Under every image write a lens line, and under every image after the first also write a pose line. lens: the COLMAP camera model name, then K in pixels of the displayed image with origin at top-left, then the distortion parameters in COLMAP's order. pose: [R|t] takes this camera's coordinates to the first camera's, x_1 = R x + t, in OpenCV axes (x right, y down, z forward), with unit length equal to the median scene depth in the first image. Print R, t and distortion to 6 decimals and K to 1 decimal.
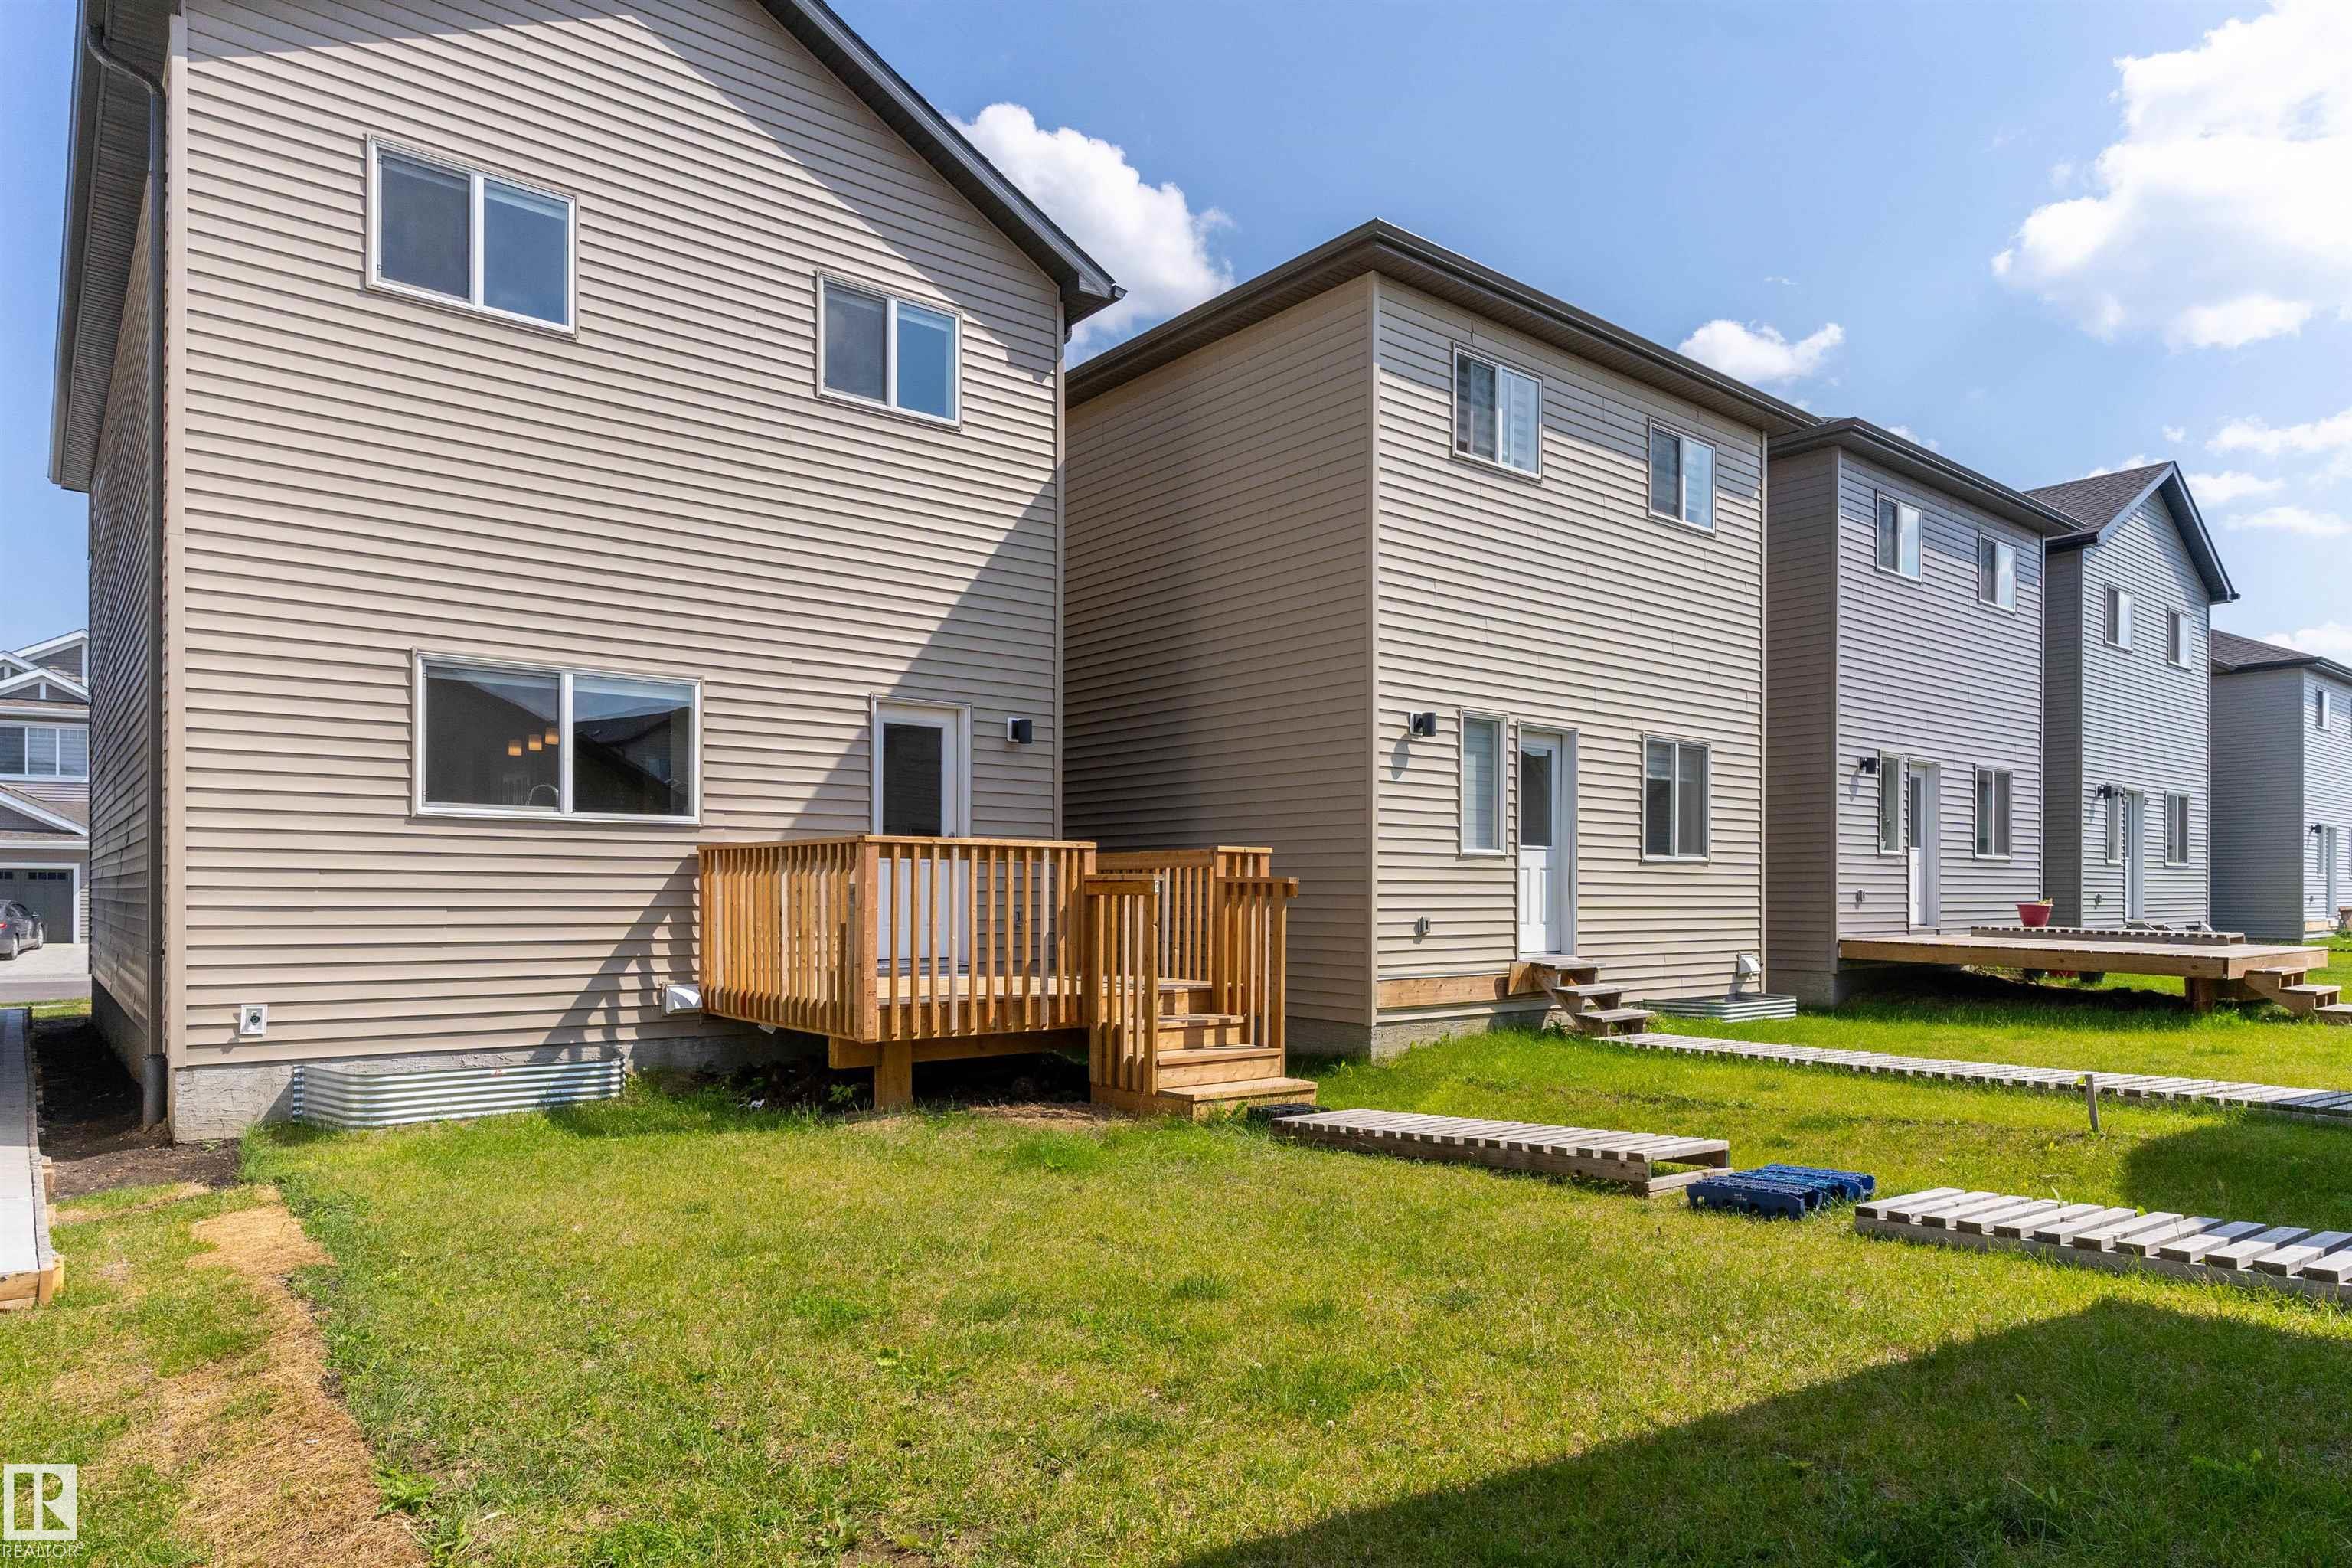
lens RADIAL K [[1410.2, 0, 1171.3], [0, 1410.2, 895.3], [0, 0, 1]] dist [0.000300, 0.001190]
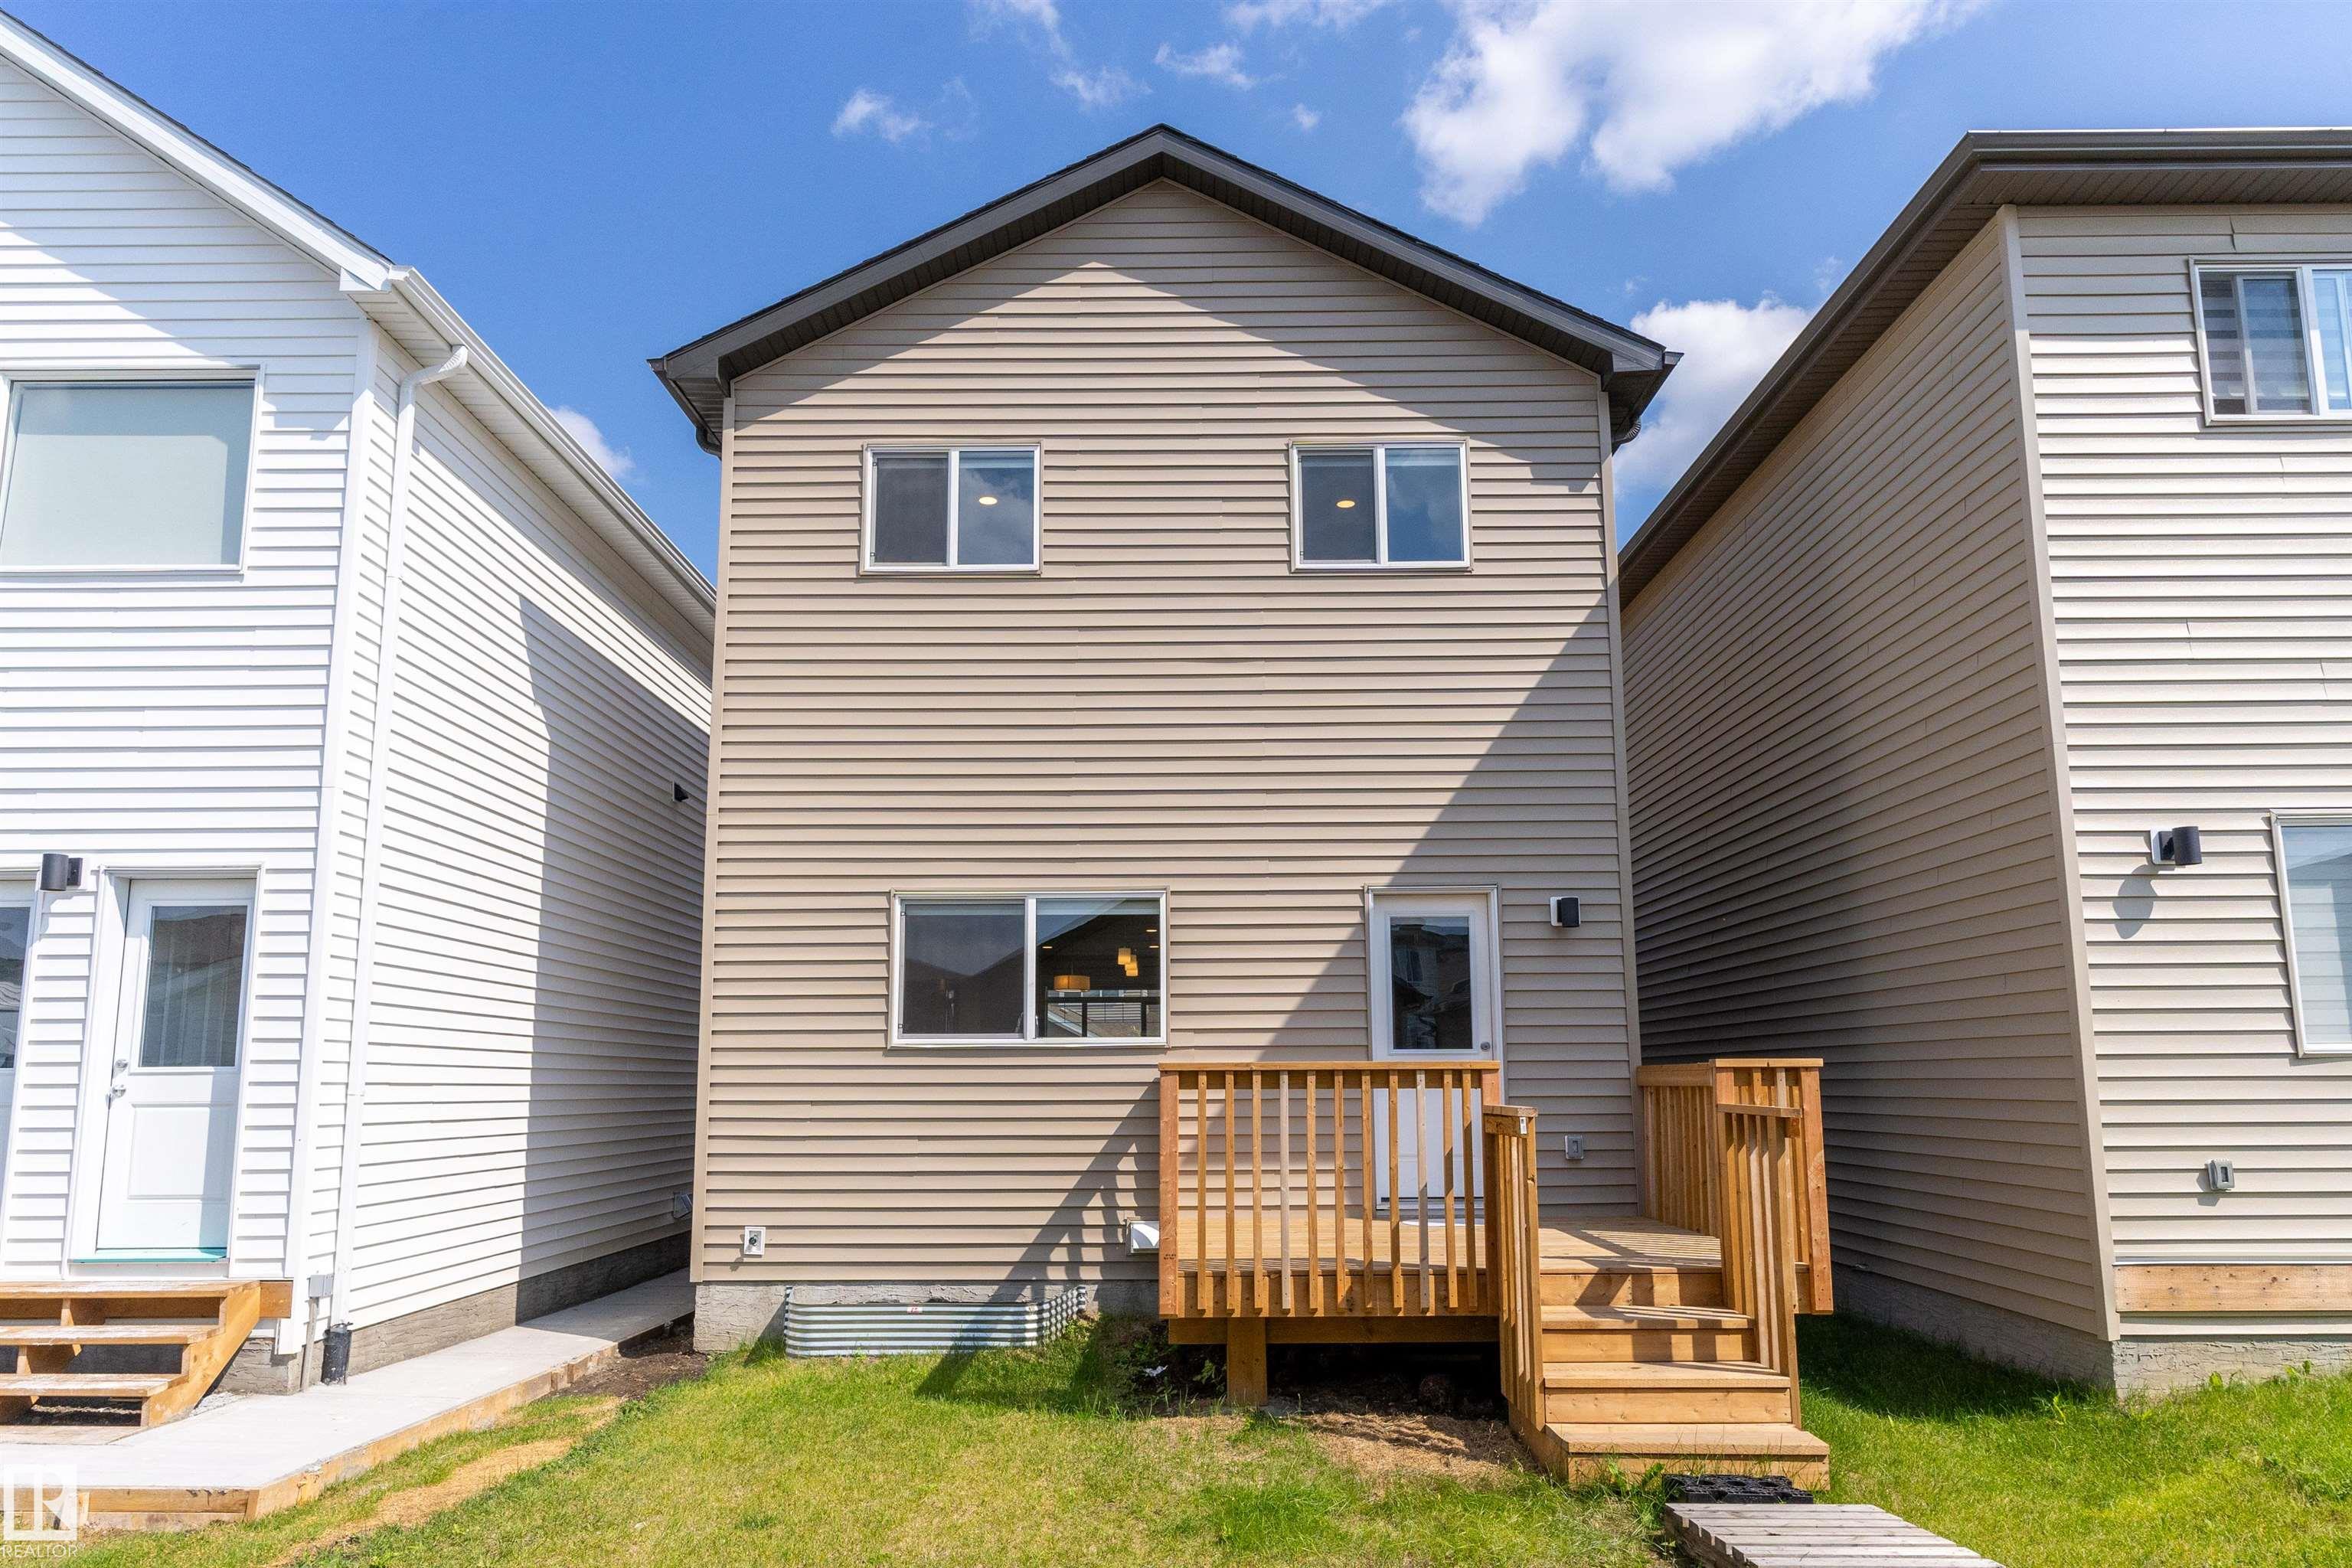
lens RADIAL K [[1410.2, 0, 1171.3], [0, 1410.2, 895.3], [0, 0, 1]] dist [0.000300, 0.001190]
pose [[0.774618, -0.092617, -0.625611, 0.237575], [0.007858, 0.990552, -0.136914, -0.019348], [0.632381, 0.101140, 0.768027, 0.259252]]
